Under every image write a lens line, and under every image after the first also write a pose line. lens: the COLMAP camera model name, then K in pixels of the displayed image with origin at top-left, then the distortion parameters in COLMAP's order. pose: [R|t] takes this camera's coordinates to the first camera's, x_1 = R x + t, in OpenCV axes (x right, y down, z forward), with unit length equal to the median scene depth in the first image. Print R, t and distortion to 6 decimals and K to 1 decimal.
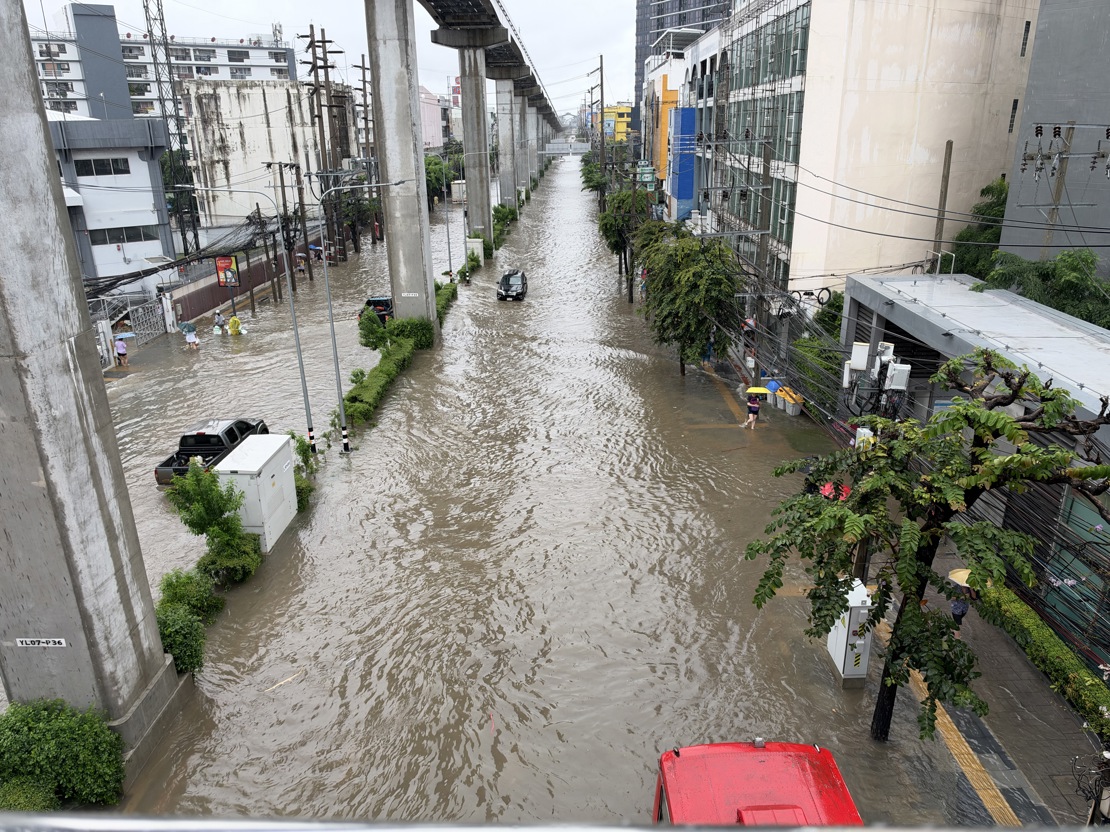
lens RADIAL K [[780.3, 0, 557.5], [0, 780.3, 415.0], [0, 0, 1]] dist [-0.007878, -0.007495]
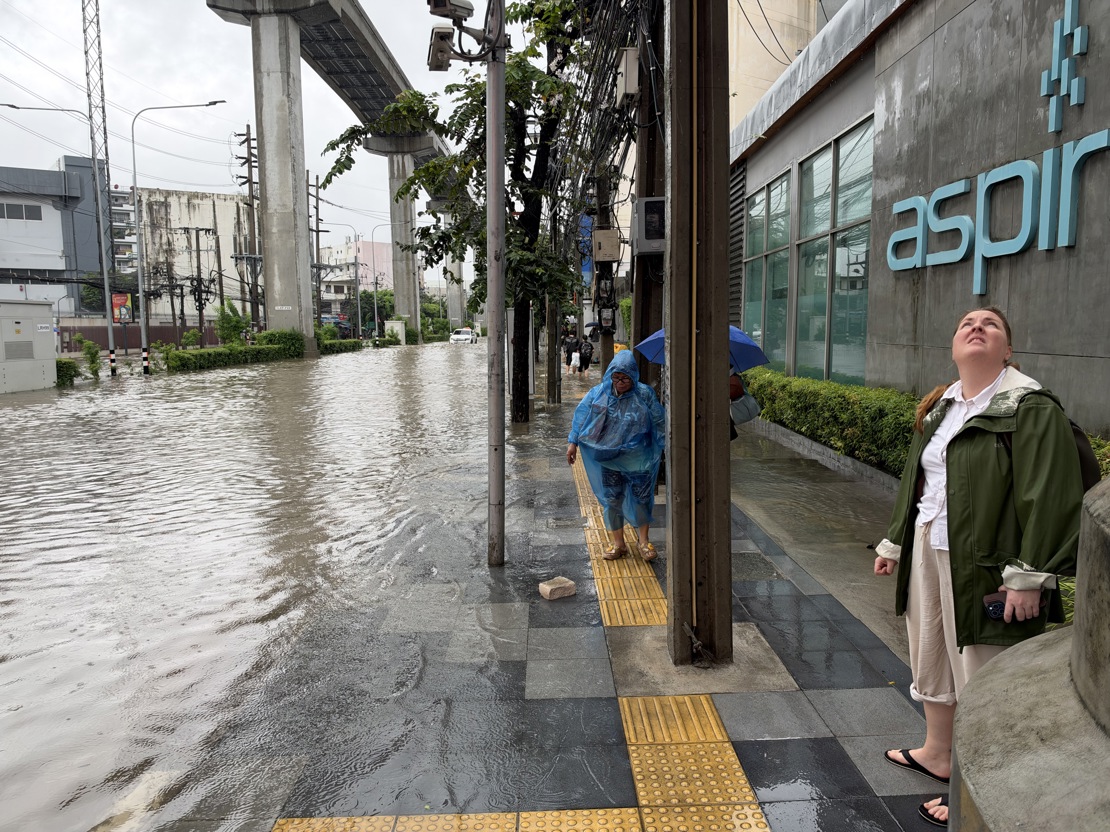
lens RADIAL K [[780.3, 0, 555.6], [0, 780.3, 415.0], [0, 0, 1]] dist [-0.007878, -0.007495]
pose [[0.999955, 0.003736, 0.008665, 0.097973], [-0.001609, 0.972345, -0.233542, 0.135774], [-0.009298, 0.233518, 0.972308, 0.024884]]
